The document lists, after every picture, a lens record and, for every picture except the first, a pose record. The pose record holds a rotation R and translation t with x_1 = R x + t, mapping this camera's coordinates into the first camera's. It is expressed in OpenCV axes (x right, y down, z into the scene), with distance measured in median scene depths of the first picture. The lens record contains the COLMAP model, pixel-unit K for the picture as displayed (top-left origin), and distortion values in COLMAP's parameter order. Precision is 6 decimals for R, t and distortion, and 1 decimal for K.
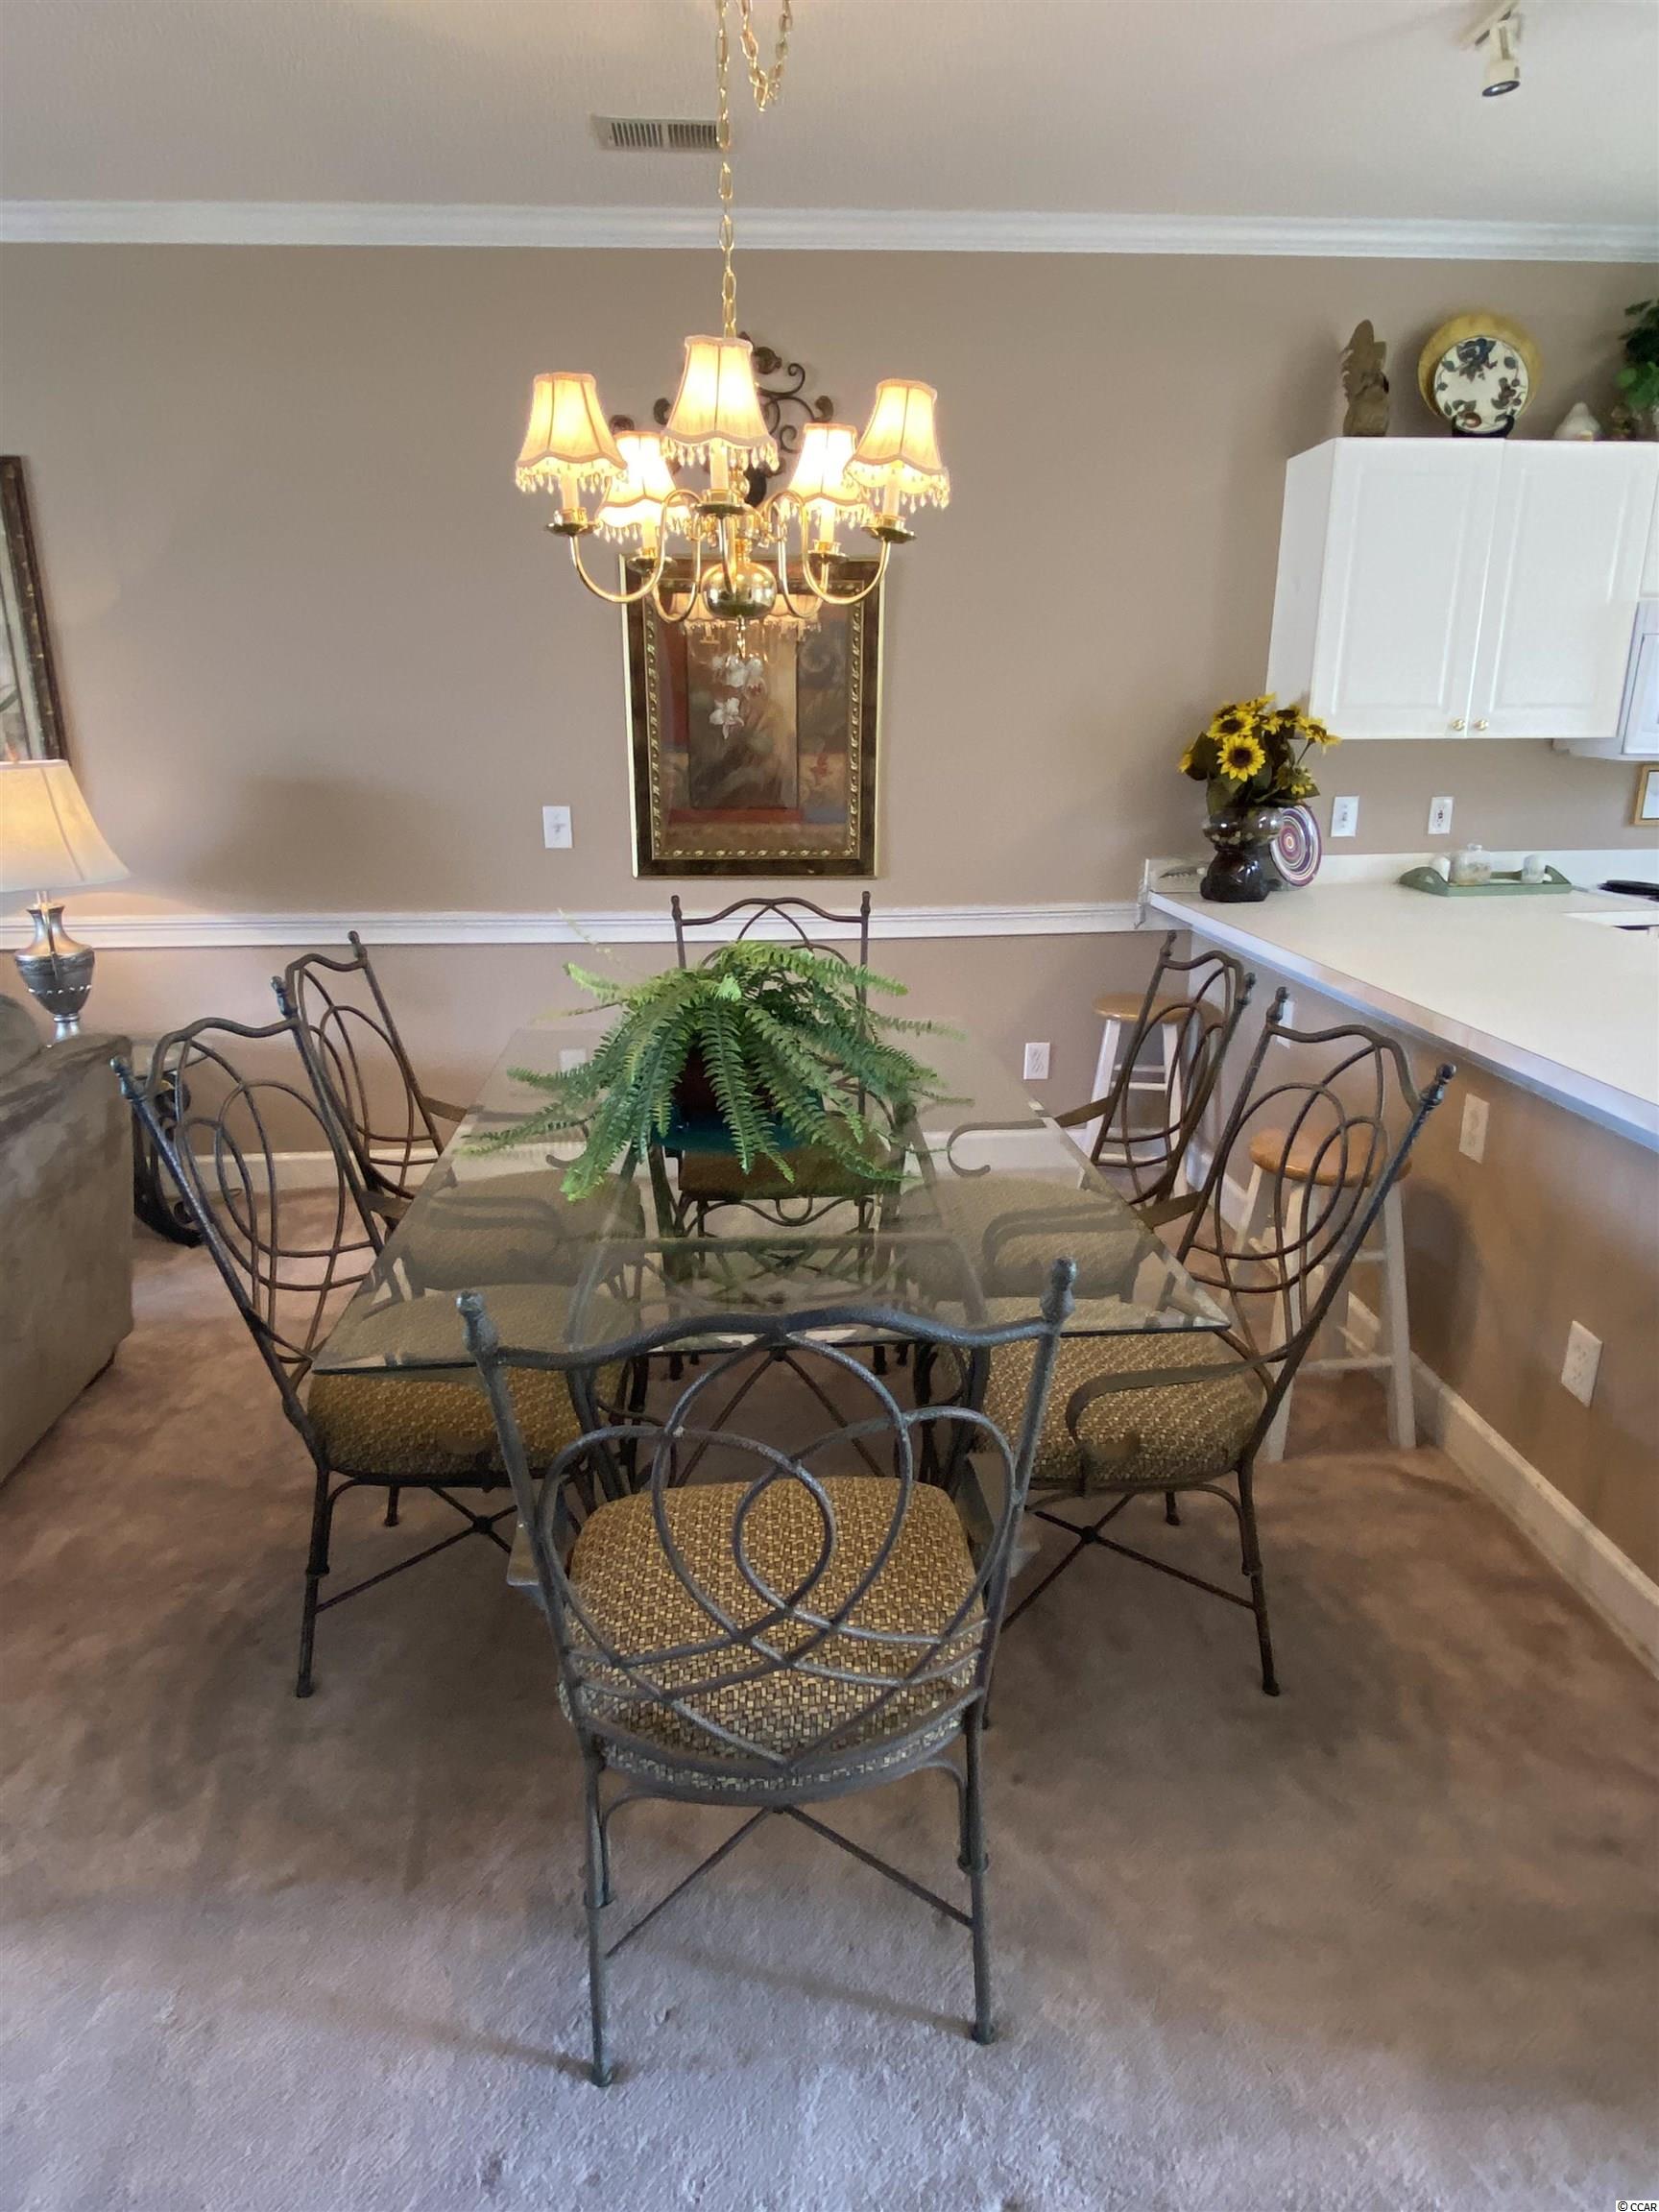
lens RADIAL K [[1282.2, 0, 827.8], [0, 1282.2, 1119.4], [0, 0, 1]] dist [0.050226, -0.057603]
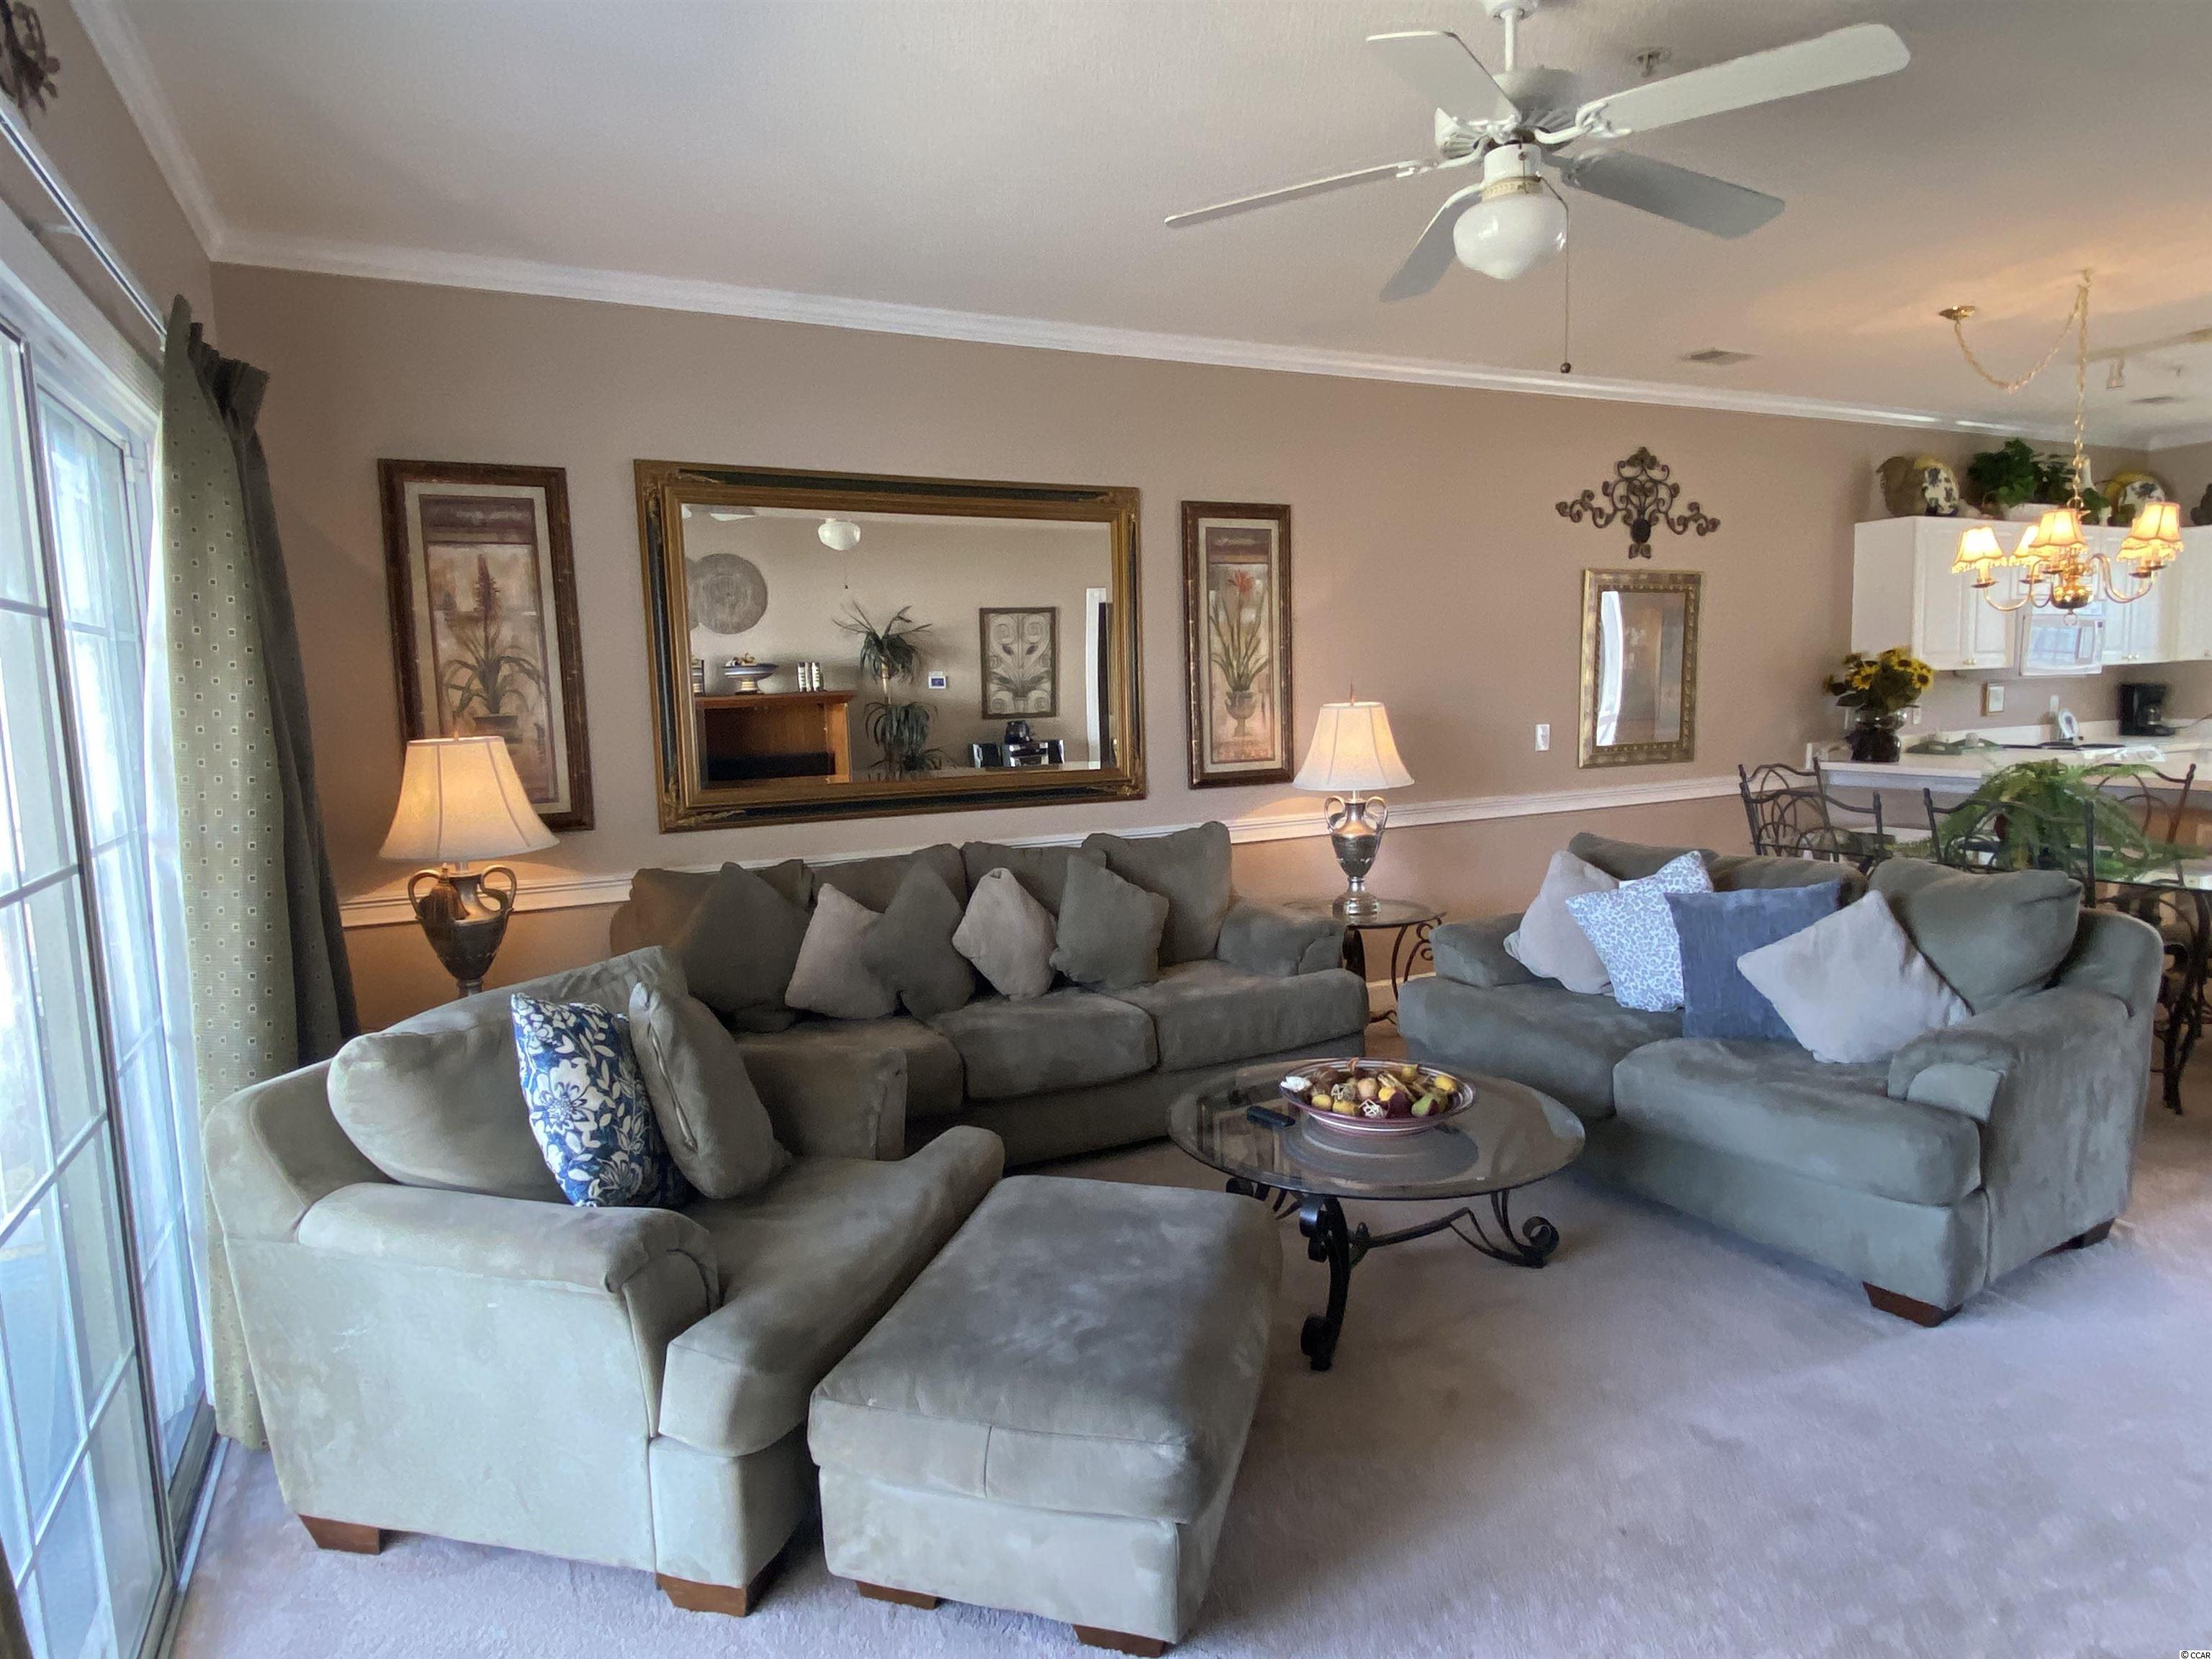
lens RADIAL K [[1295.0, 0, 1106.0], [0, 1295.0, 829.5], [0, 0, 1]] dist [0.091534, -0.126101]
pose [[0.919052, -0.066500, 0.388486, -1.420139], [0.139746, 0.976608, -0.163427, 0.064596], [-0.368530, 0.204487, 0.906846, -0.200850]]
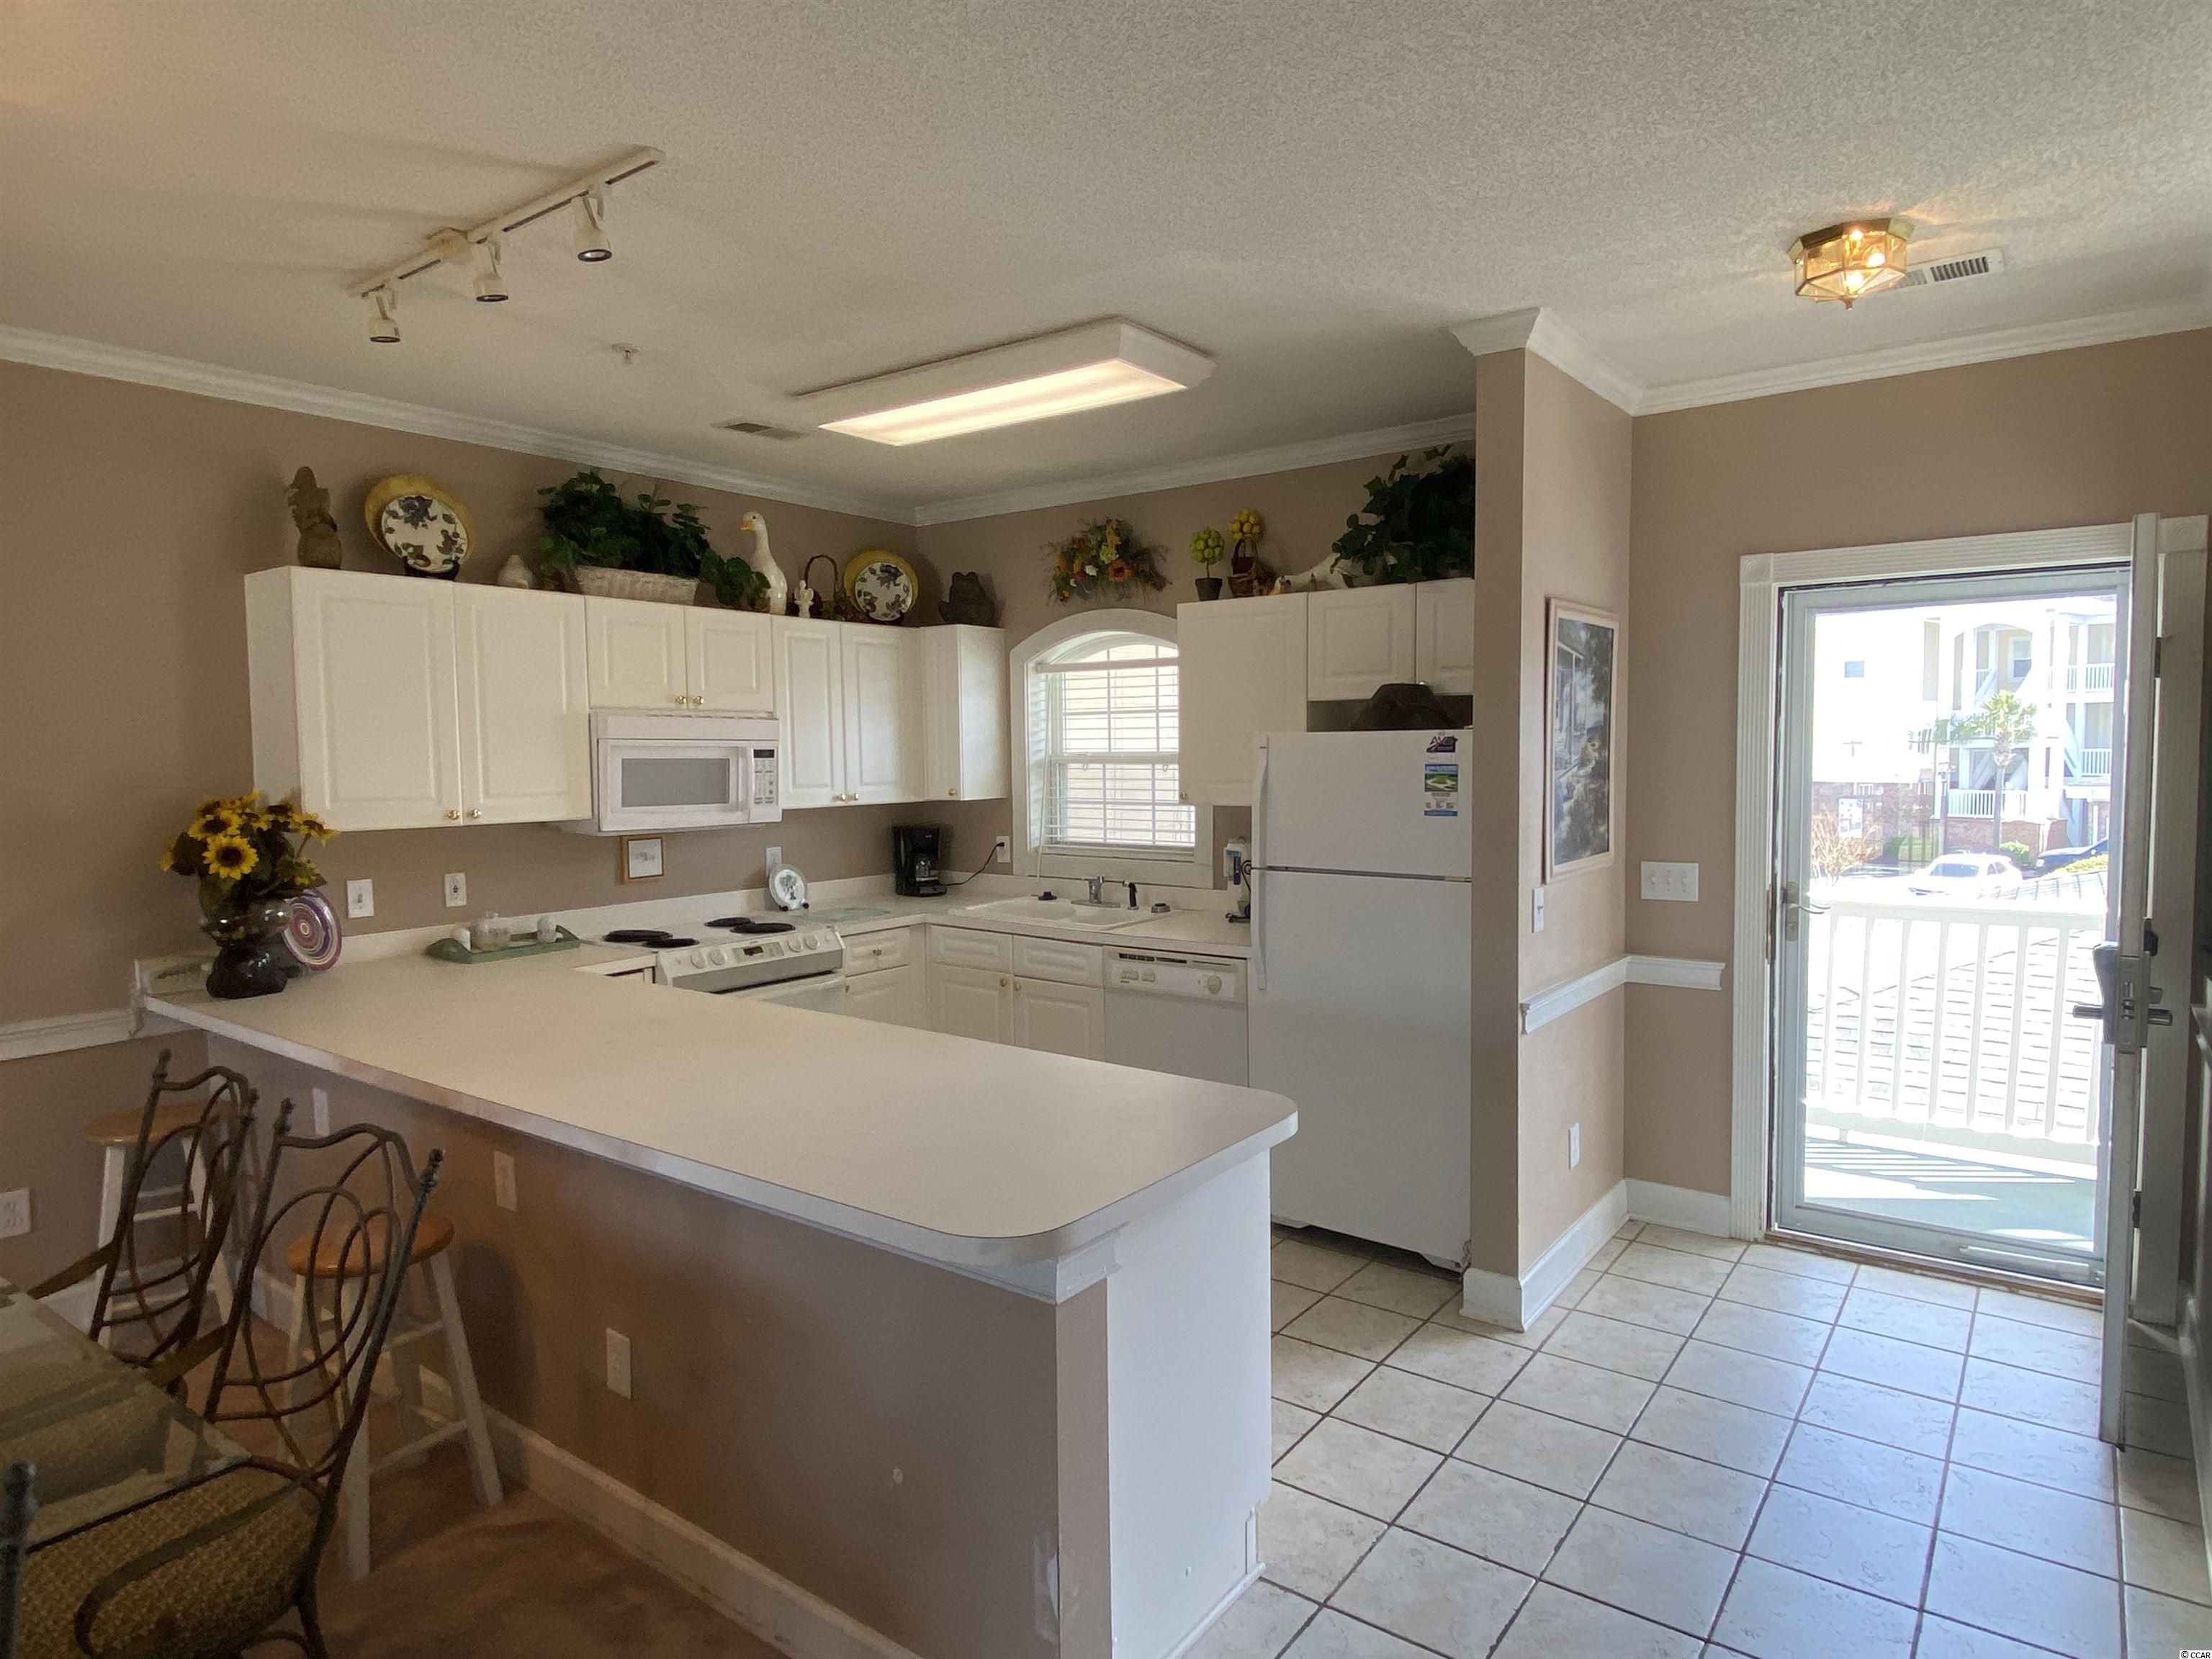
lens RADIAL K [[1282.2, 0, 1103.6], [0, 1282.2, 836.0], [0, 0, 1]] dist [0.050226, -0.057603]
pose [[0.647083, -0.051604, 0.760671, -0.002295], [0.228871, 0.964839, -0.129240, -0.012950], [-0.727256, 0.257725, 0.636142, -0.118868]]
